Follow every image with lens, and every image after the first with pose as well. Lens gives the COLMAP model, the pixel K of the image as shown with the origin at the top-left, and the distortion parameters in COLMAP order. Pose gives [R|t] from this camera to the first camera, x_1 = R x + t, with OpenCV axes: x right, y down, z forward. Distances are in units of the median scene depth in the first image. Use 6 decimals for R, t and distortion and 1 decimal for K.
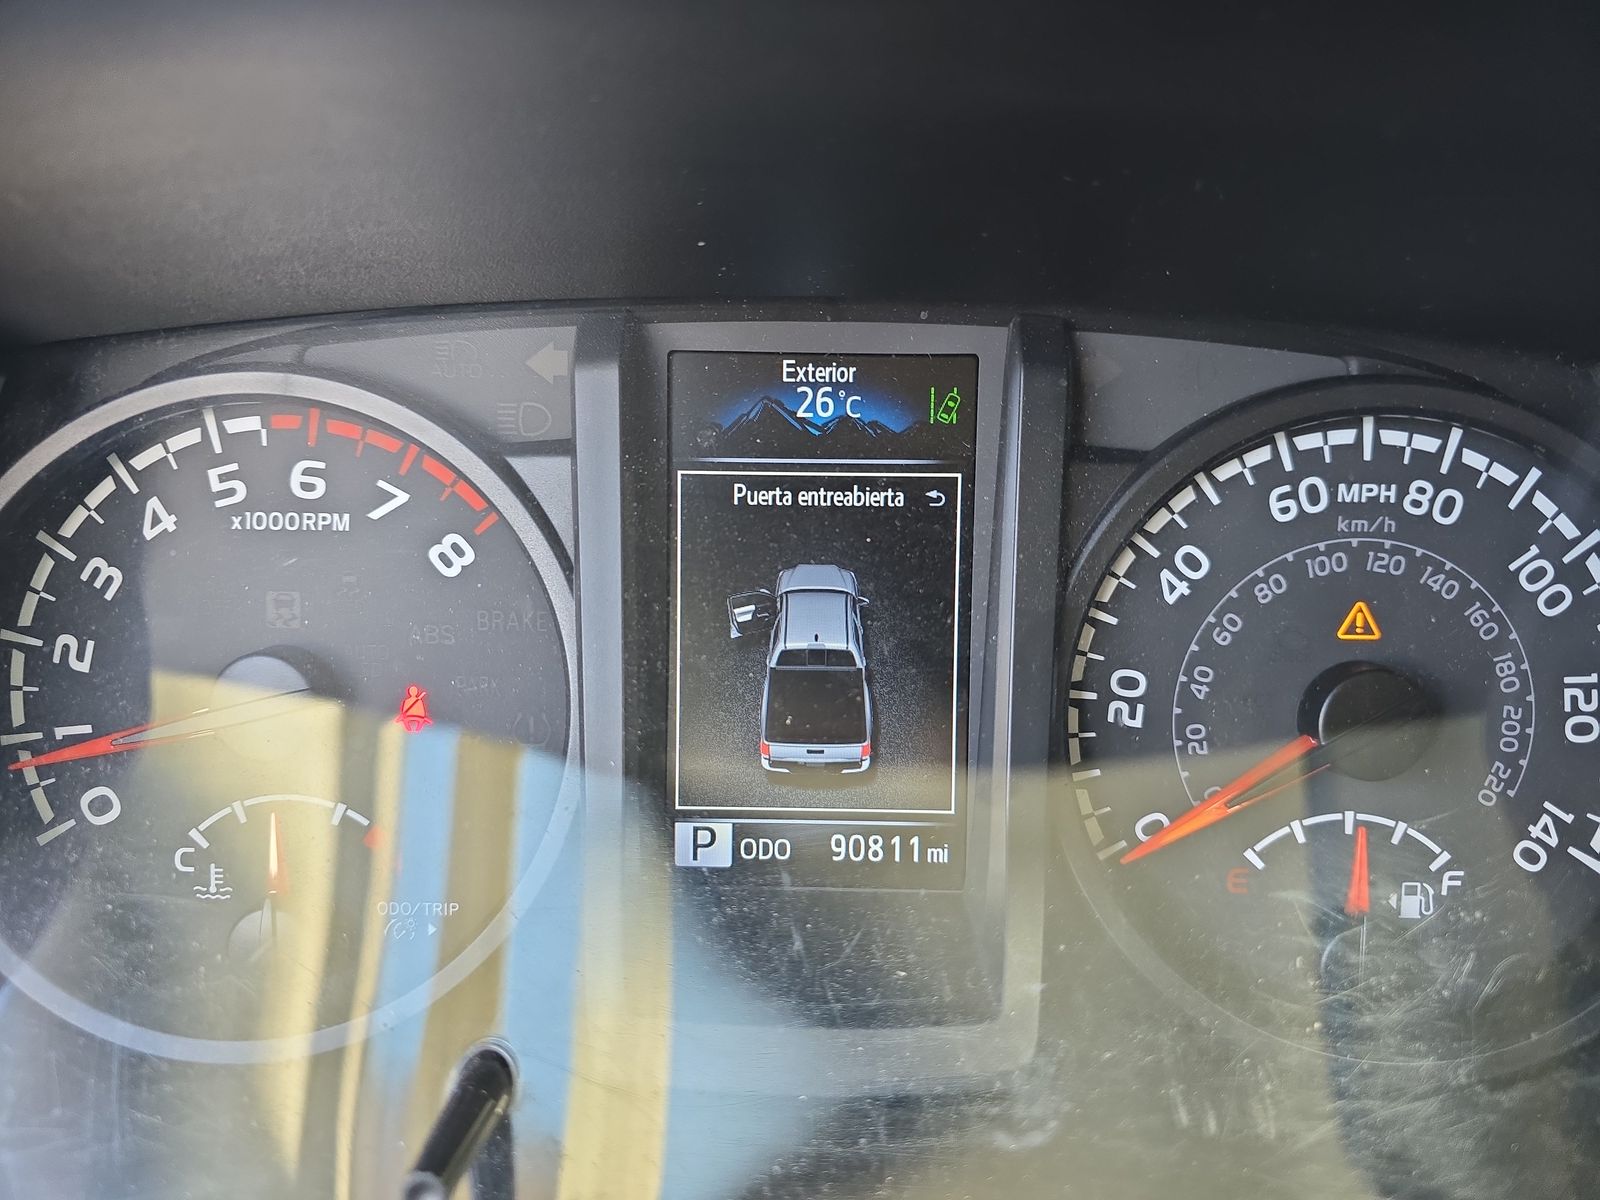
lens RADIAL K [[1076.3, 0, 791.1], [0, 1076.3, 614.7], [0, 0, 1]] dist [-0.016315, -0.010708]
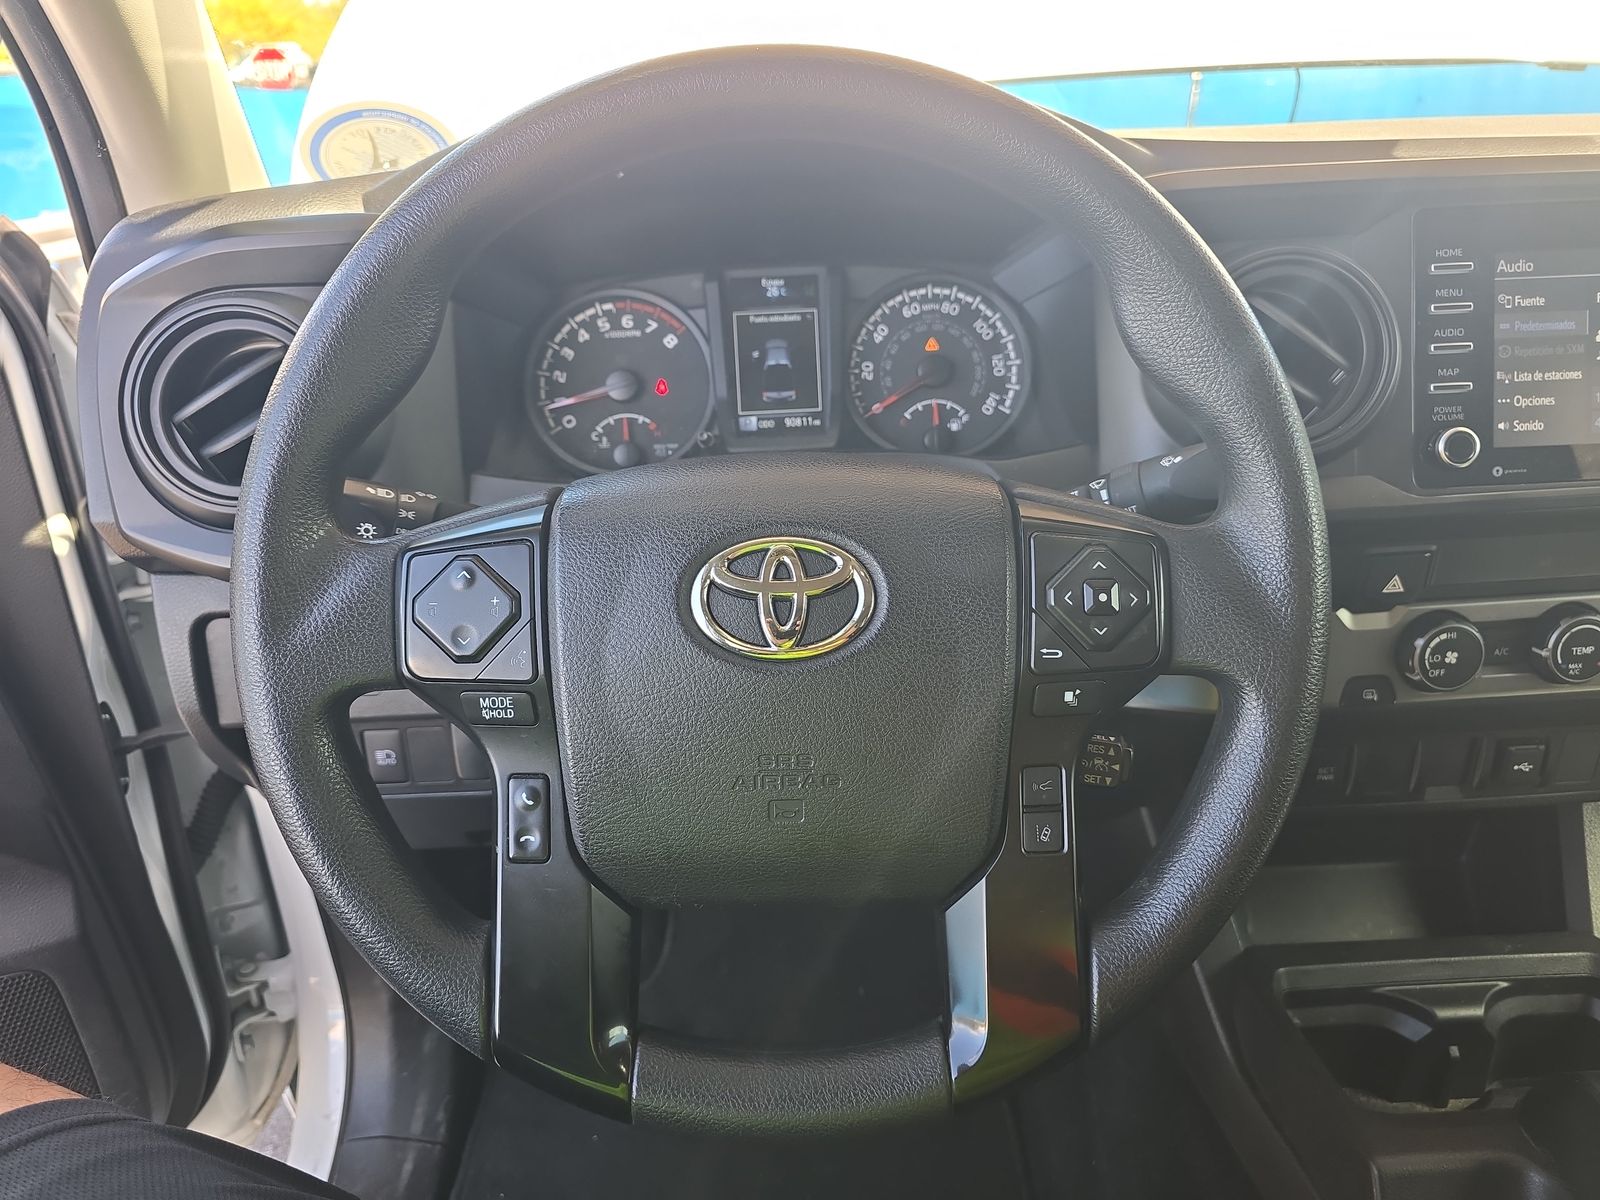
lens RADIAL K [[1076.3, 0, 804.4], [0, 1076.3, 599.1], [0, 0, 1]] dist [-0.016315, -0.010708]
pose [[0.997704, -0.063625, 0.023226, -0.018275], [0.063643, 0.997973, -0.000022, 0.809466], [-0.023178, 0.001500, 0.999730, -2.492862]]
